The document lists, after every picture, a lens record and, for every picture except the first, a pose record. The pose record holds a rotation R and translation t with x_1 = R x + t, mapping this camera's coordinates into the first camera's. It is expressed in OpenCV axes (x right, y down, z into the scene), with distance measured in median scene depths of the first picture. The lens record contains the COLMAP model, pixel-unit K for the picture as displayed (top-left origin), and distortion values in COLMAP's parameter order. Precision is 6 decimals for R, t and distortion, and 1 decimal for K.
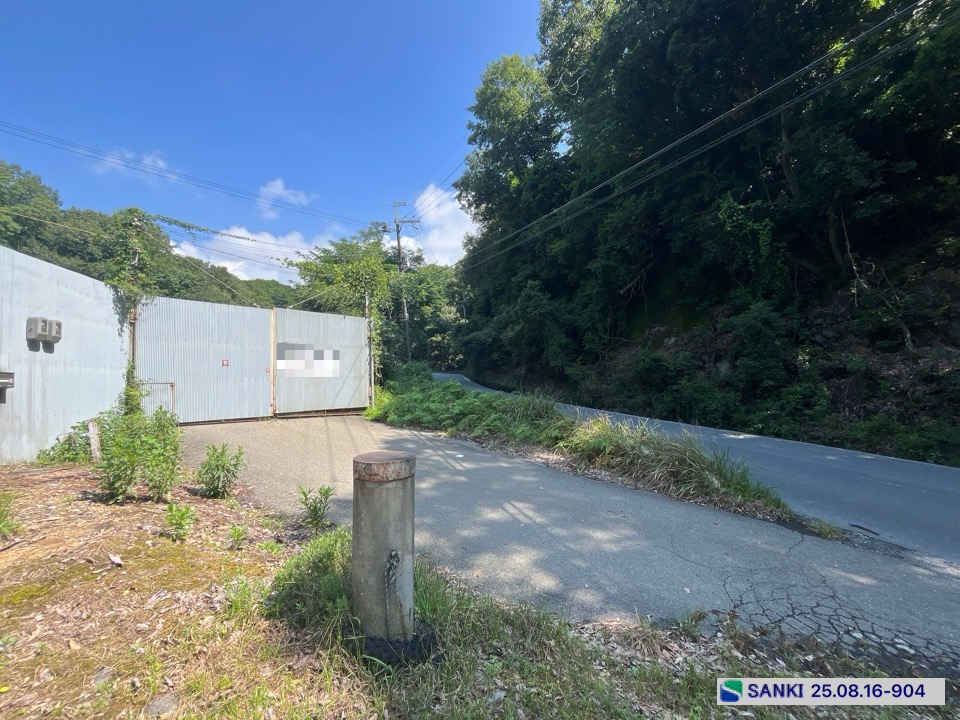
lens RADIAL K [[389.9, 0, 477.0], [0, 389.9, 362.8], [0, 0, 1]] dist [-0.000907, -0.000593]
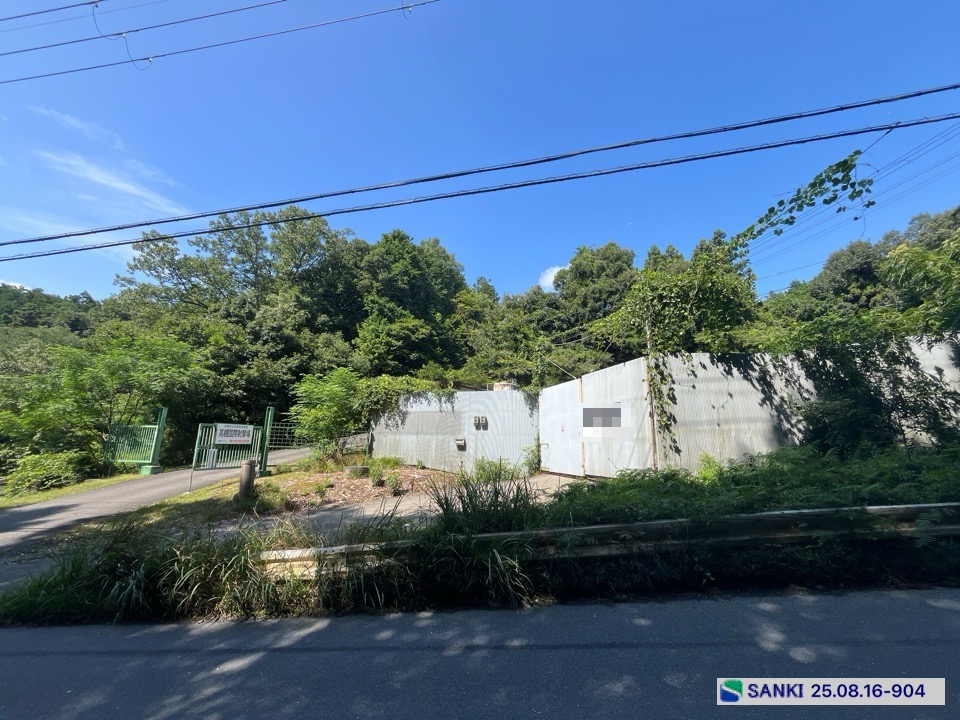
lens RADIAL K [[389.9, 0, 476.0], [0, 389.9, 358.8], [0, 0, 1]] dist [-0.000907, -0.000593]
pose [[-0.502182, -0.173840, -0.847108, 0.698766], [0.041031, 0.973693, -0.224141, 0.057140], [0.863788, -0.147318, -0.481838, 1.541711]]
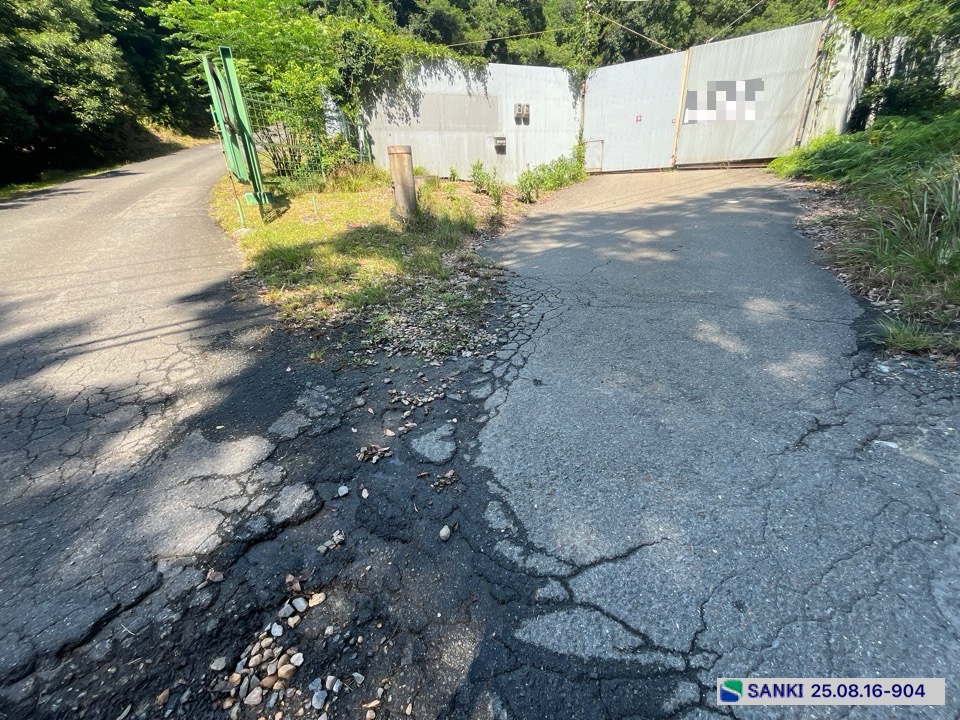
lens RADIAL K [[389.9, 0, 476.8], [0, 389.9, 360.2], [0, 0, 1]] dist [-0.000907, -0.000593]
pose [[0.189709, 0.407034, -0.893495, 0.715818], [0.094997, 0.898142, 0.429321, 0.118027], [0.977234, -0.166325, 0.131719, 0.239220]]
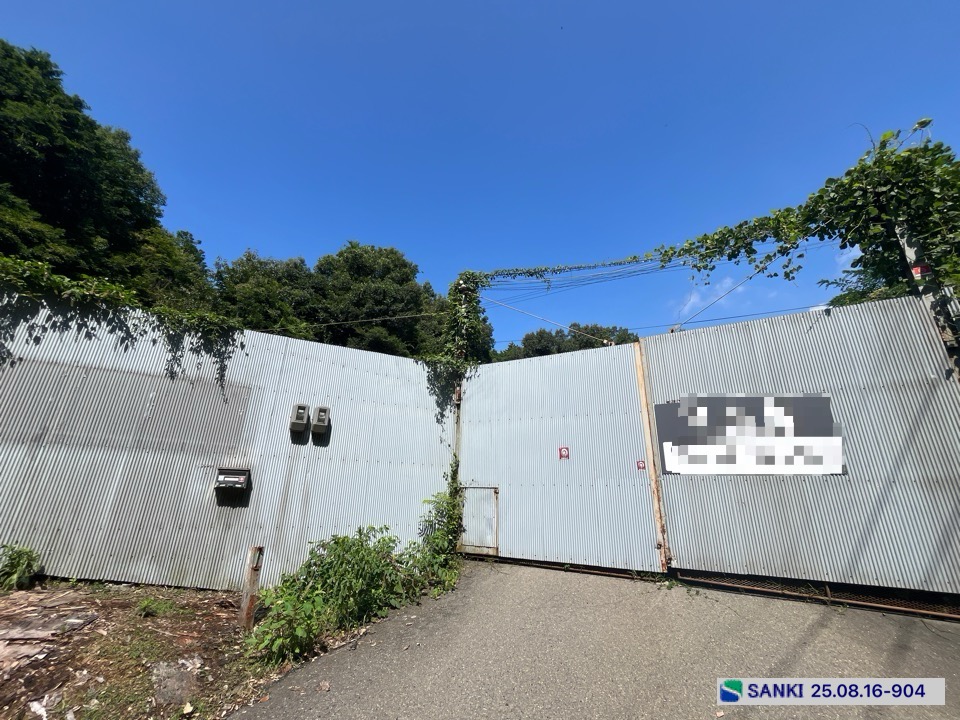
lens RADIAL K [[389.9, 0, 477.8], [0, 389.9, 359.9], [0, 0, 1]] dist [-0.000907, -0.000593]
pose [[0.255877, -0.284375, -0.923936, -0.130814], [0.024470, 0.957353, -0.287883, 0.034259], [0.966400, 0.051054, 0.251923, 0.799559]]
